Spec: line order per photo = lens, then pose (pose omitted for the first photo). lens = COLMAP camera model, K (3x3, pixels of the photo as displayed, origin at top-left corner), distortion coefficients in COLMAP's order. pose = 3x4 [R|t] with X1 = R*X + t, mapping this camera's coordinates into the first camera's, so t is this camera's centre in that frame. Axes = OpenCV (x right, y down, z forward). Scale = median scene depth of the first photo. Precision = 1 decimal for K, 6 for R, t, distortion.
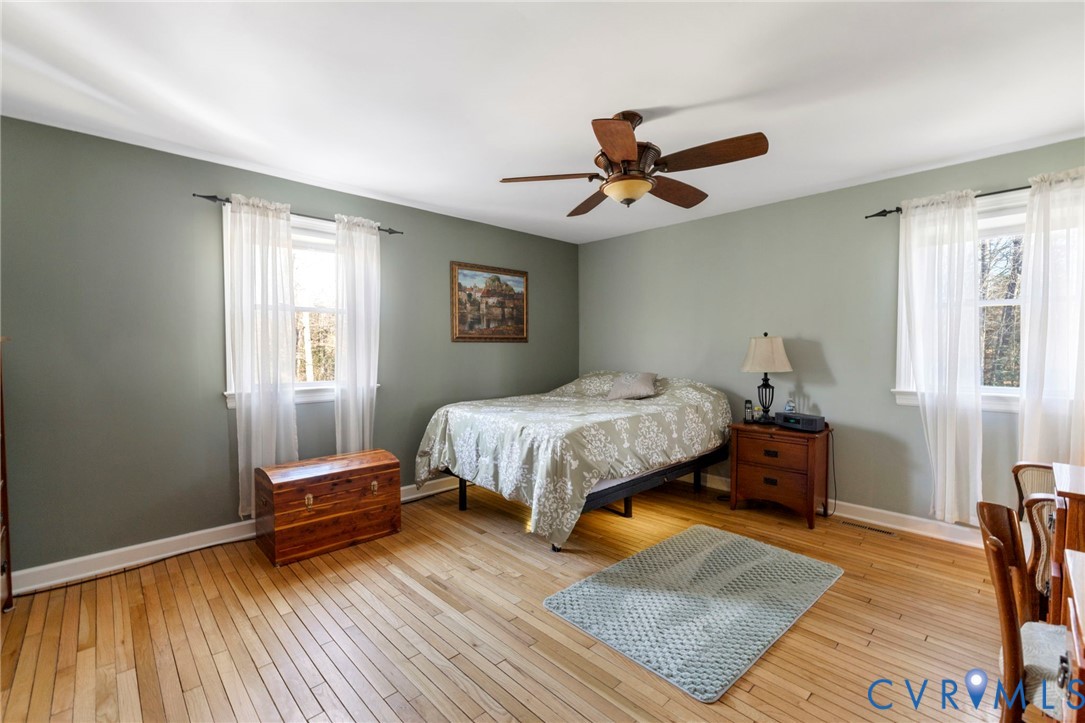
lens RADIAL K [[472.1, 0, 542.5], [0, 472.1, 361.5], [0, 0, 1]] dist [-0.000427, -0.000358]
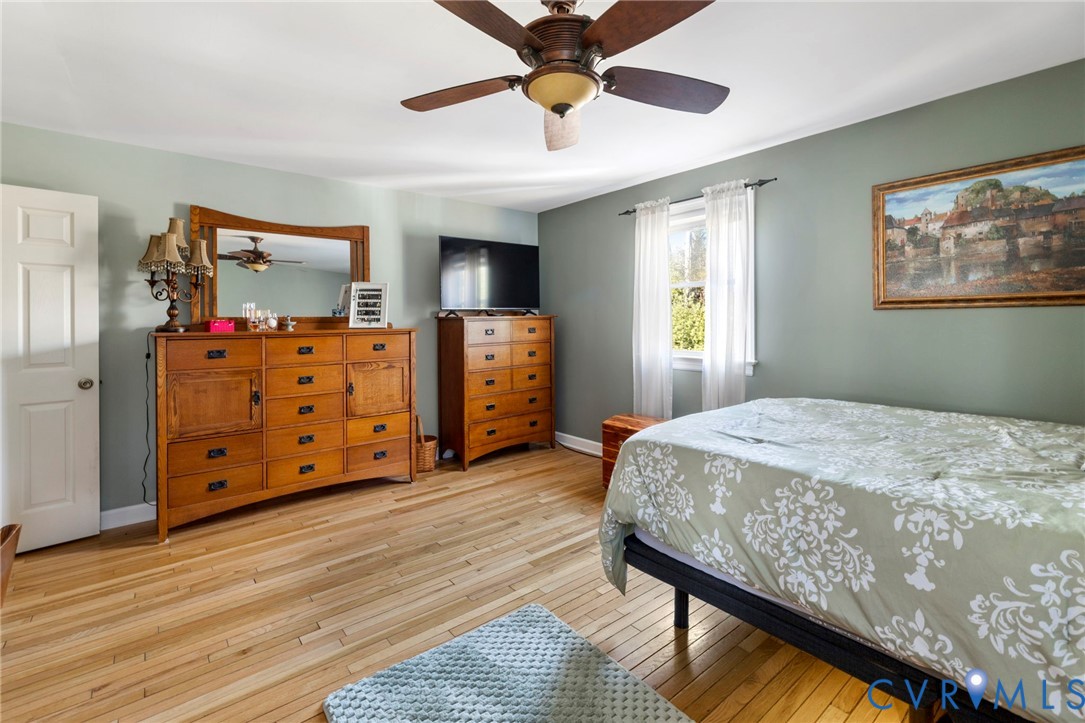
lens RADIAL K [[482.0, 0, 540.3], [0, 482.0, 323.0], [0, 0, 1]] dist [-0.000574, -0.000182]
pose [[-0.083083, 0.005925, -0.996525, 0.503756], [-0.021792, 0.999732, 0.007761, -0.018276], [0.996304, 0.022361, -0.082932, 0.592607]]
